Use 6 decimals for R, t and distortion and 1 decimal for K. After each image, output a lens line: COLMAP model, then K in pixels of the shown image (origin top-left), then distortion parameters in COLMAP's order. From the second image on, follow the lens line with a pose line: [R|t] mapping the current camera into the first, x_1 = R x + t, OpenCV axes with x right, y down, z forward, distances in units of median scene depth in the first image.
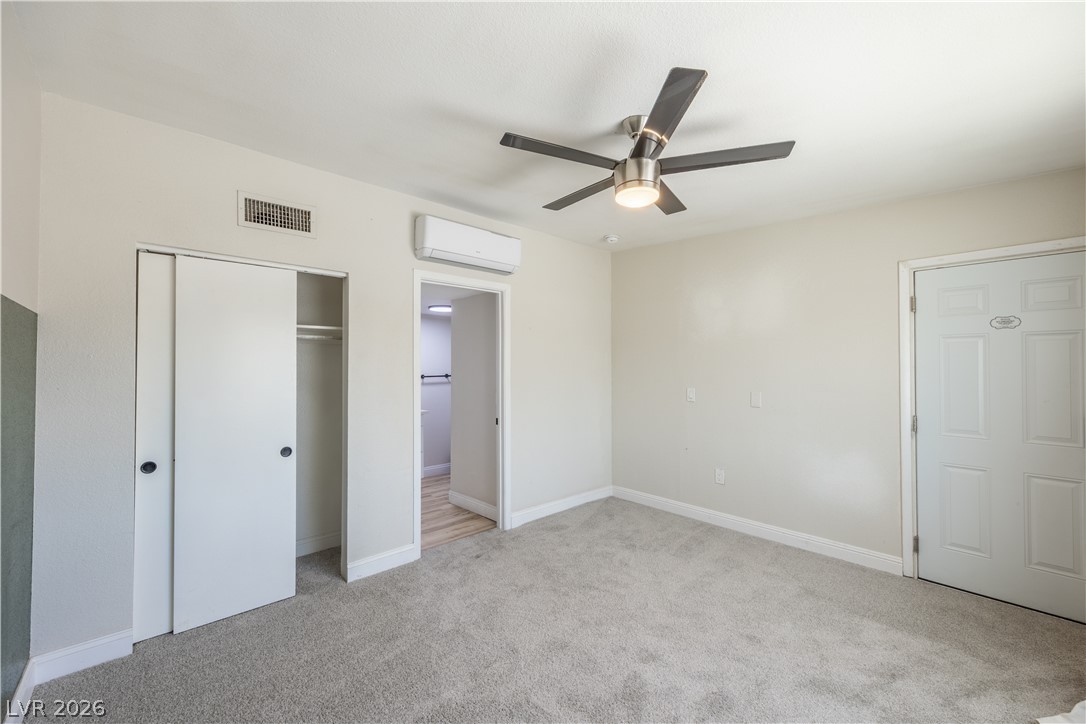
lens RADIAL K [[430.5, 0, 541.4], [0, 430.5, 360.6], [0, 0, 1]] dist [-0.001757, -0.000195]
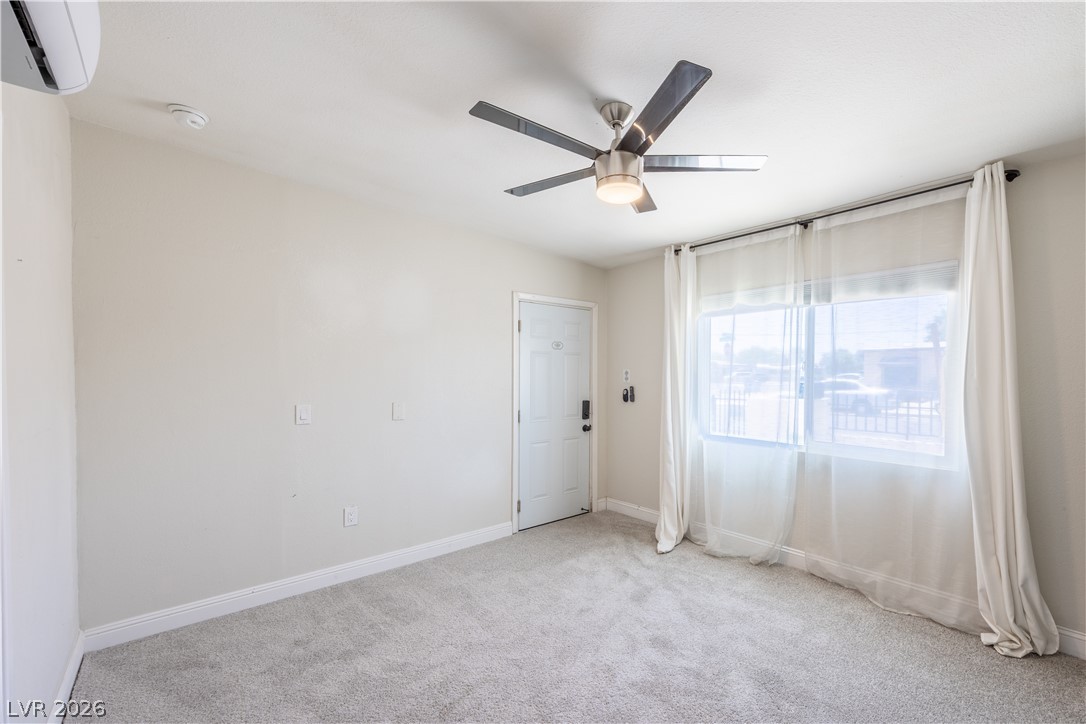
lens RADIAL K [[520.1, 0, 543.4], [0, 520.1, 385.4], [0, 0, 1]] dist [0.001850, 0.000011]
pose [[-0.027813, -0.017234, 0.999465, -0.700083], [-0.011476, 0.999791, 0.016920, 0.021850], [-0.999547, -0.011000, -0.028005, 0.920454]]
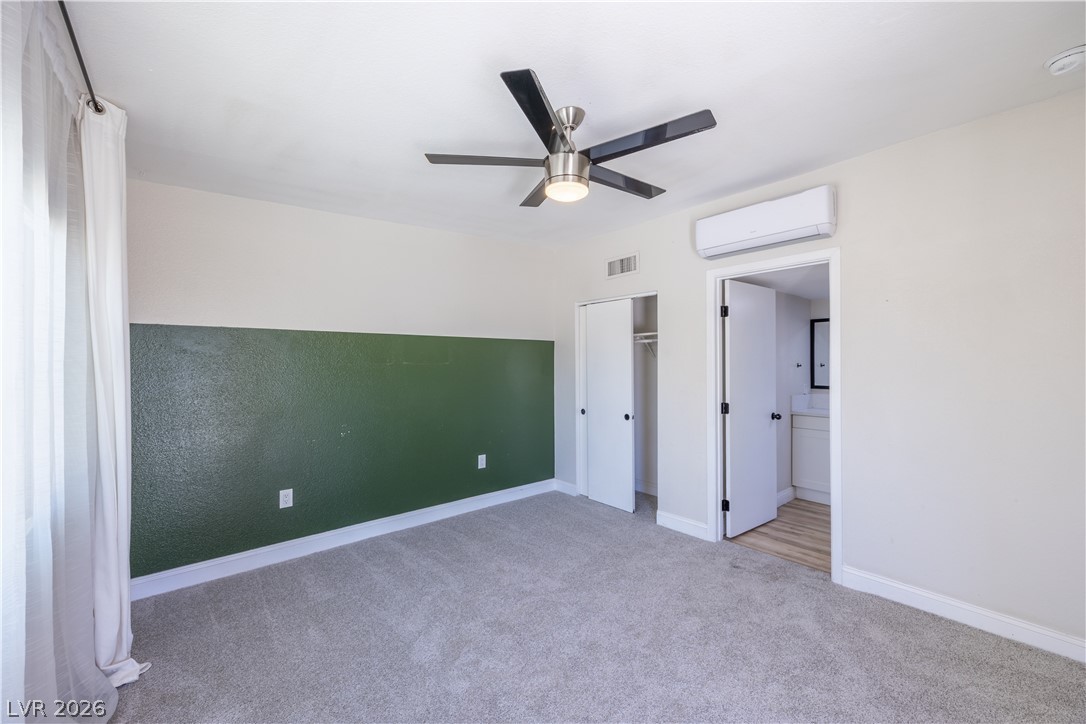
lens RADIAL K [[418.6, 0, 545.8], [0, 418.6, 361.0], [0, 0, 1]] dist [-0.012846, -0.000401]
pose [[-0.022972, -0.000711, -0.999736, 0.912758], [0.013988, 0.999902, -0.001032, 0.008222], [0.999638, -0.014008, -0.022959, 0.741422]]
